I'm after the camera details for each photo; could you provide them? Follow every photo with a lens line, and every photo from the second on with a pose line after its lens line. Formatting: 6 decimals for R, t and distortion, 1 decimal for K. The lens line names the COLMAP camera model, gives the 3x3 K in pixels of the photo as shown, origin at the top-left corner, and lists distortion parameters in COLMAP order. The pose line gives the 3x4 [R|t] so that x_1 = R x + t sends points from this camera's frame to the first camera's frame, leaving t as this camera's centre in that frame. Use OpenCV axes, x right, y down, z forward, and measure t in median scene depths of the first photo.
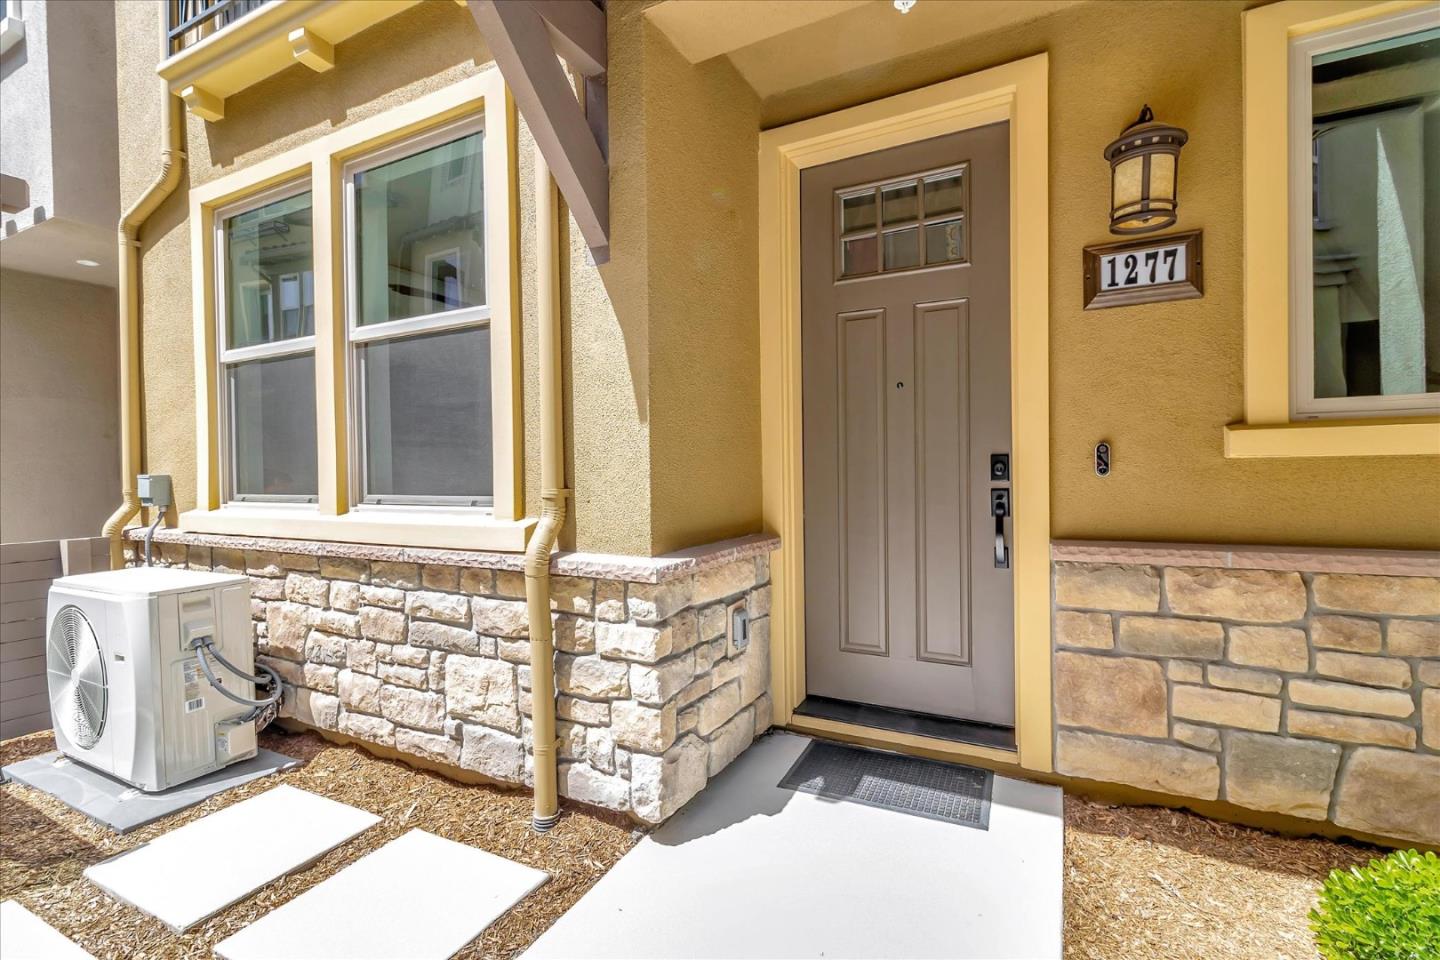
lens RADIAL K [[658.8, 0, 719.0], [0, 658.8, 477.0], [0, 0, 1]] dist [0.010350, -0.000363]
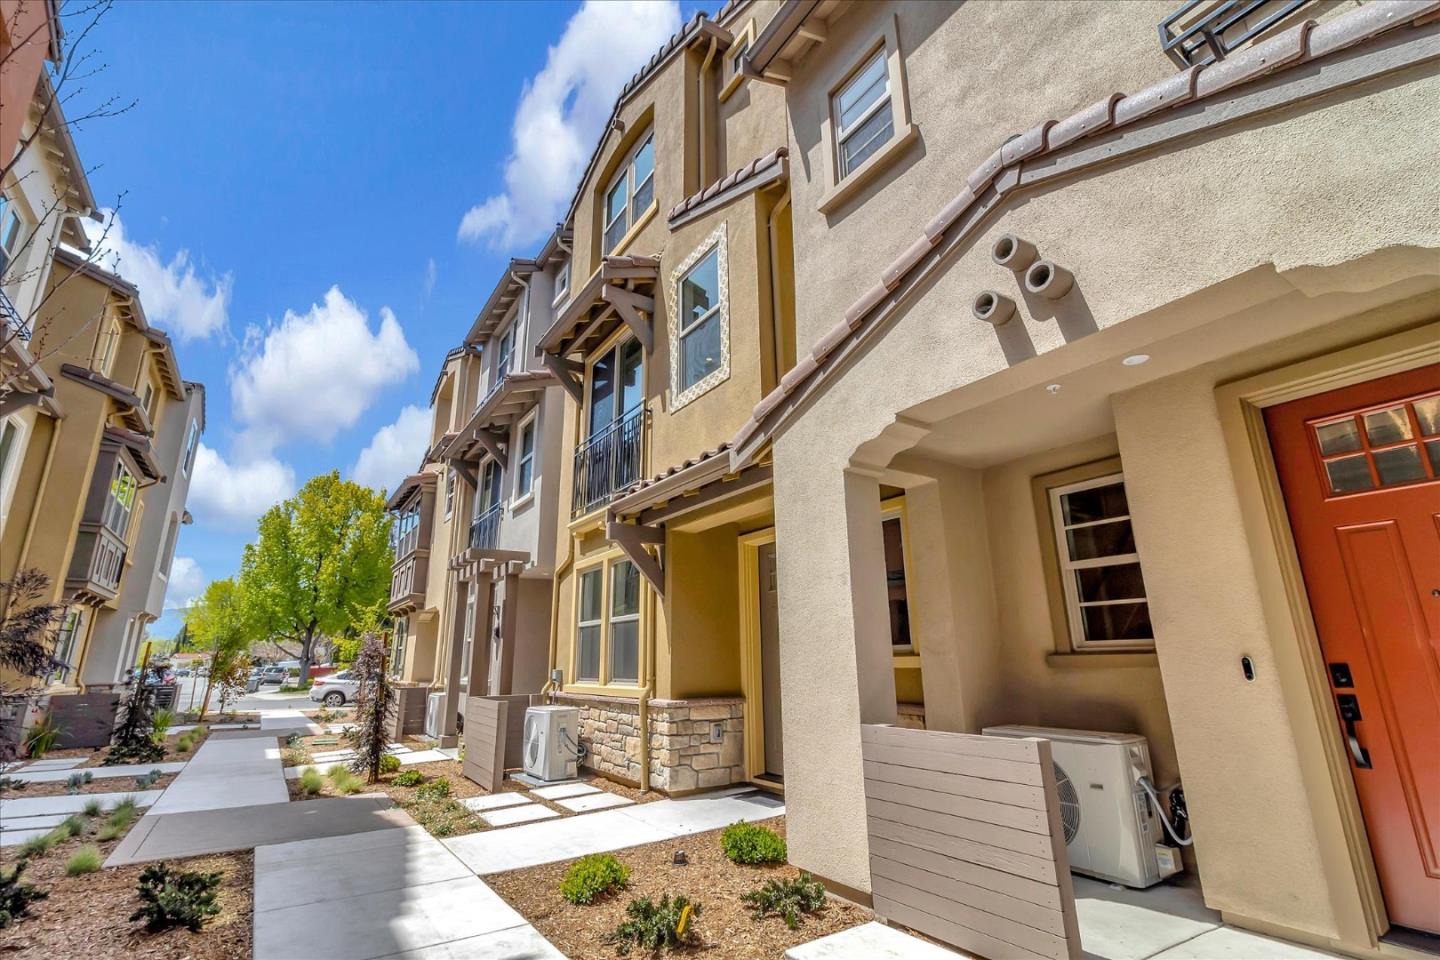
lens RADIAL K [[658.8, 0, 716.5], [0, 658.8, 482.4], [0, 0, 1]] dist [0.010350, -0.000363]
pose [[0.874749, -0.126307, -0.467826, 1.292300], [-0.003264, 0.963874, -0.266337, -0.030922], [0.484565, 0.234505, 0.842736, -1.362281]]
